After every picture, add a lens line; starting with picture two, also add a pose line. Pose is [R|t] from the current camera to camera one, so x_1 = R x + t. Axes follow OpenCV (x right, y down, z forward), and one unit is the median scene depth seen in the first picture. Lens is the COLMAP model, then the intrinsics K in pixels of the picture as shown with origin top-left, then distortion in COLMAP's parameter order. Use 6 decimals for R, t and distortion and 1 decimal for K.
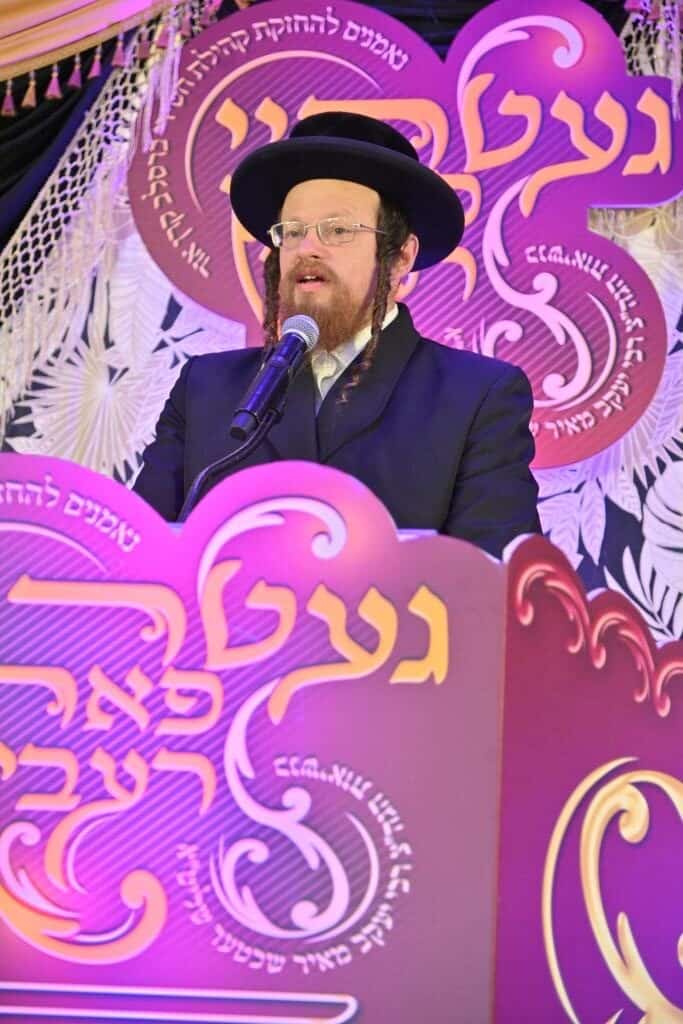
lens RADIAL K [[2871.1, 0, 341.5], [0, 2871.1, 512.0], [0, 0, 1]] dist [0.021222, 1.153736]
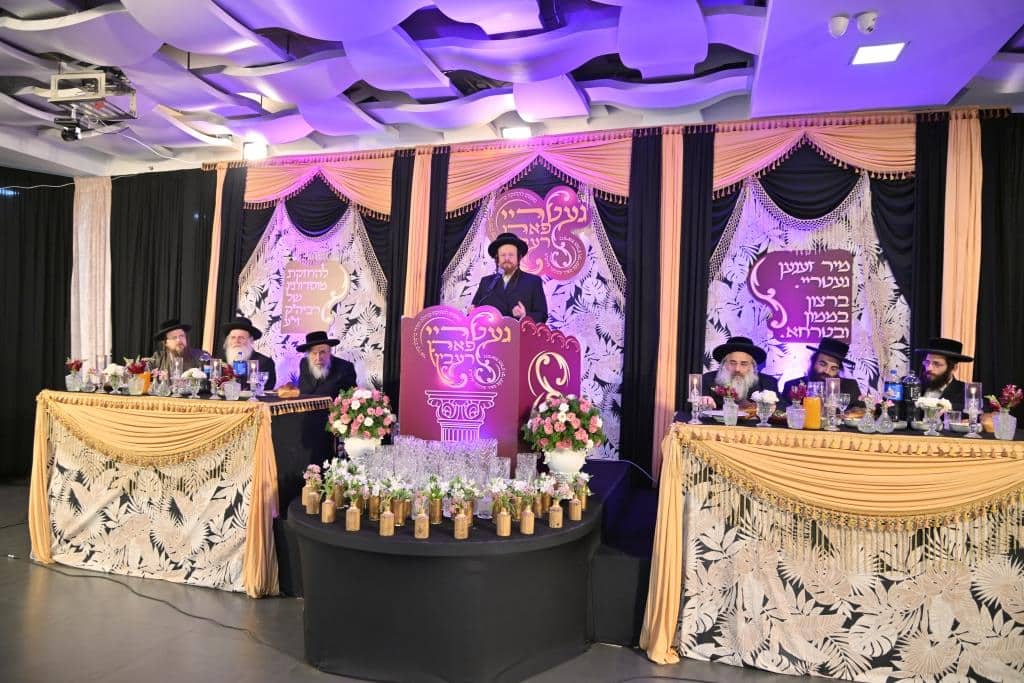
lens RADIAL K [[673.5, 0, 506.5], [0, 673.5, 342.8], [0, 0, 1]] dist [-0.005626, 0.002106]
pose [[0.988636, -0.026487, -0.147979, 0.147377], [0.049880, 0.986387, 0.156693, -0.100585], [0.141814, -0.162294, 0.976499, -0.246846]]
